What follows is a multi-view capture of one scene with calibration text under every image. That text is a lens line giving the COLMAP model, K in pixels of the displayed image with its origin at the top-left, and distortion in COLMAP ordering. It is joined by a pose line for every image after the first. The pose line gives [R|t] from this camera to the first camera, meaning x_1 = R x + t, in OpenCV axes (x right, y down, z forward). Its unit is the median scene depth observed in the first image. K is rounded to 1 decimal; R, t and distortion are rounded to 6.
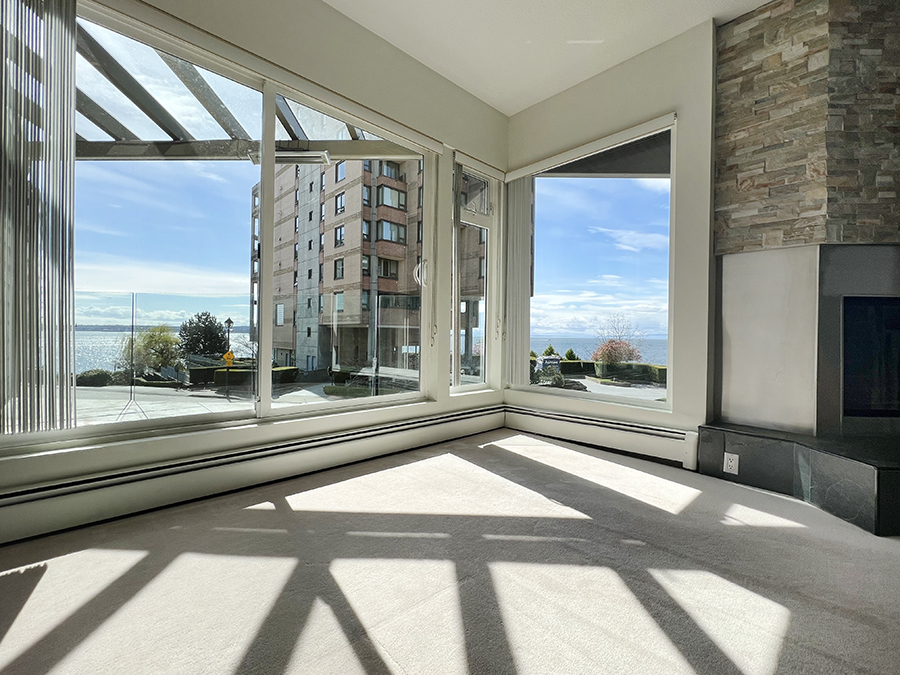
lens RADIAL K [[397.7, 0, 450.0], [0, 397.7, 337.5], [0, 0, 1]] dist [-0.001134, 0.000097]
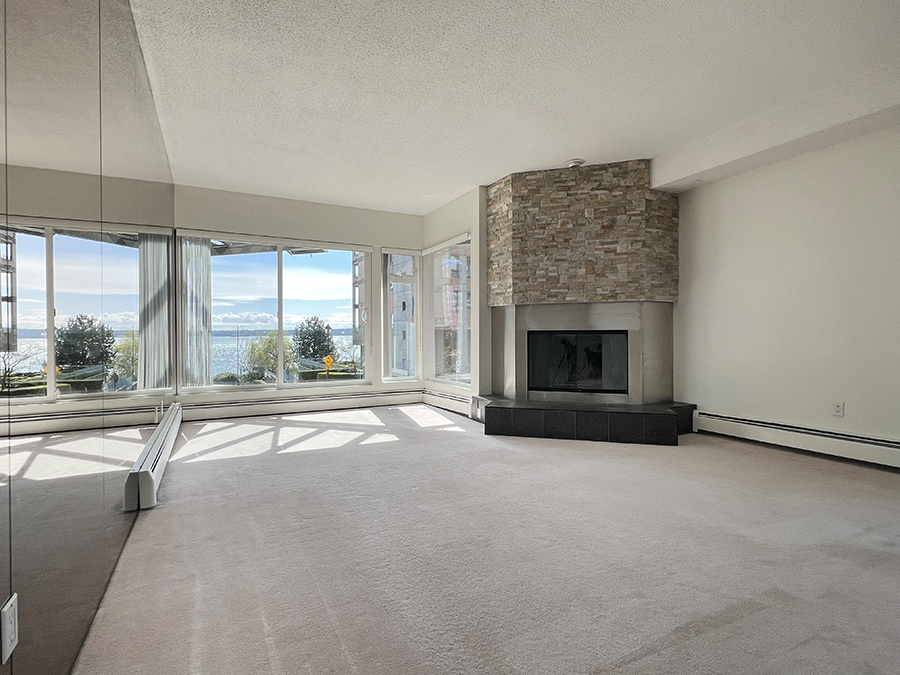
lens RADIAL K [[465.0, 0, 450.0], [0, 465.0, 337.5], [0, 0, 1]] dist [-0.000469, 0.000004]
pose [[0.961006, -0.014980, -0.276120, 0.800710], [0.014909, 0.999886, -0.002358, -0.043104], [0.276124, -0.001851, 0.961120, -0.856305]]
